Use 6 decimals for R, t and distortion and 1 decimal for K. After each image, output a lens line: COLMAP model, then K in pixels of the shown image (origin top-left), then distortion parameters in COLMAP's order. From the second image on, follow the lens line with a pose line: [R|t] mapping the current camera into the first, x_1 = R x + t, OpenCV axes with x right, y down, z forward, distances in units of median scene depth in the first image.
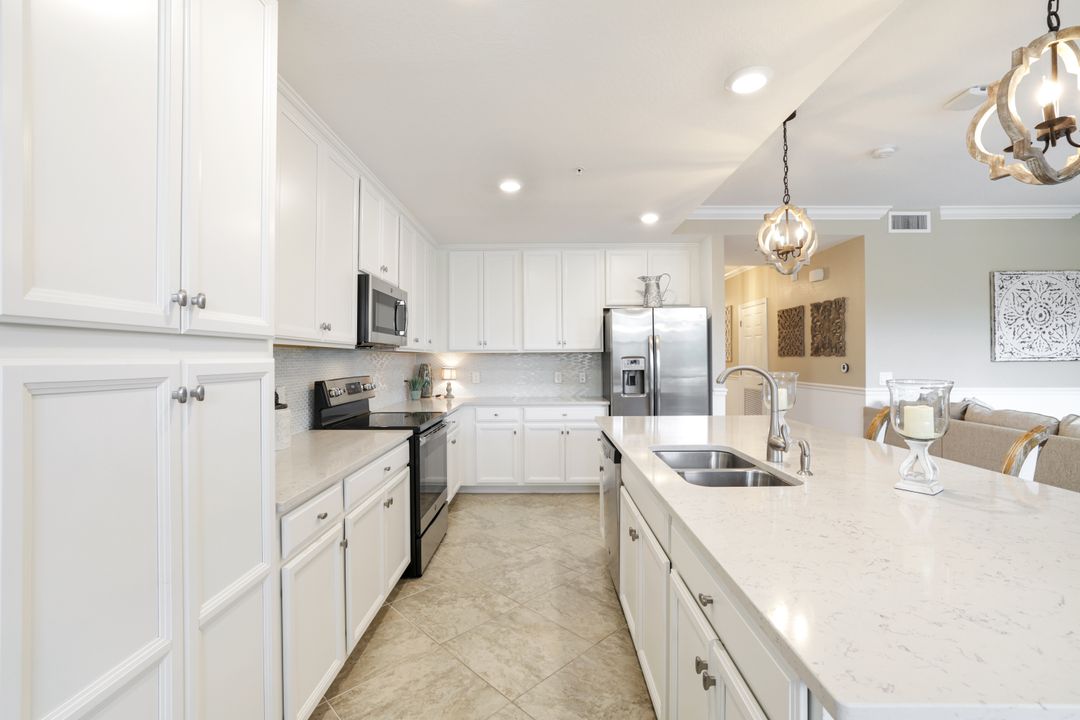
lens RADIAL K [[475.1, 0, 534.4], [0, 475.1, 356.6], [0, 0, 1]] dist [-0.016624, 0.000534]
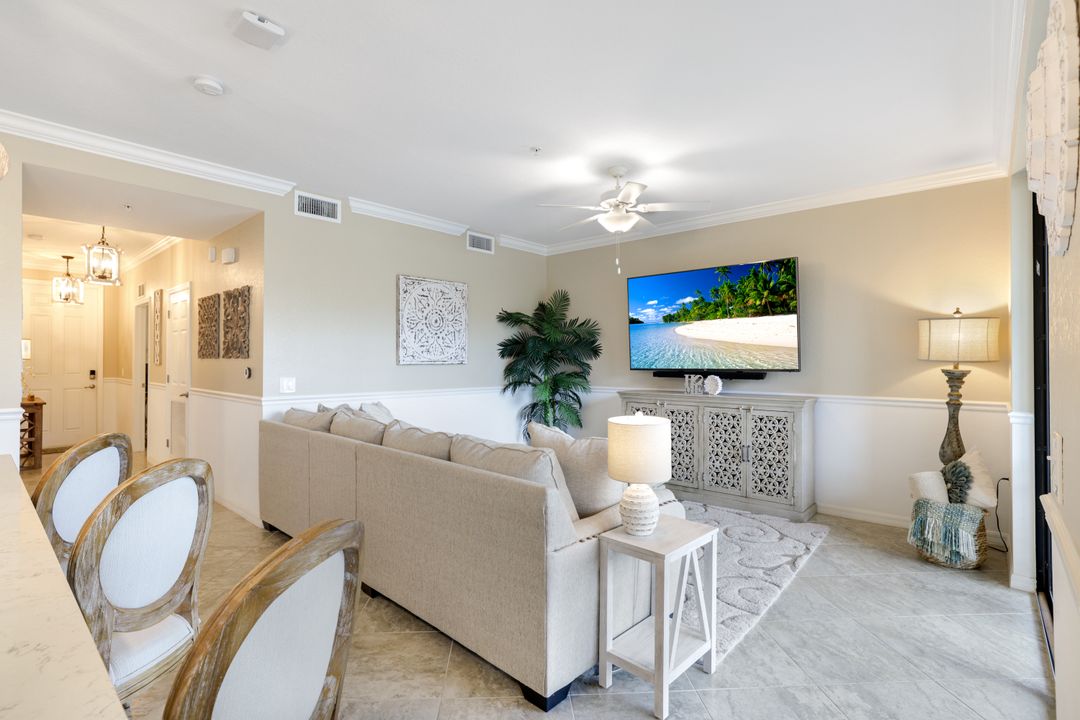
lens RADIAL K [[525.0, 0, 545.3], [0, 525.0, 348.2], [0, 0, 1]] dist [-0.015889, 0.003404]
pose [[0.645674, 0.022831, 0.763272, 0.332277], [-0.006534, 0.999682, -0.024374, 0.000294], [-0.763586, 0.010750, 0.645617, 0.037882]]
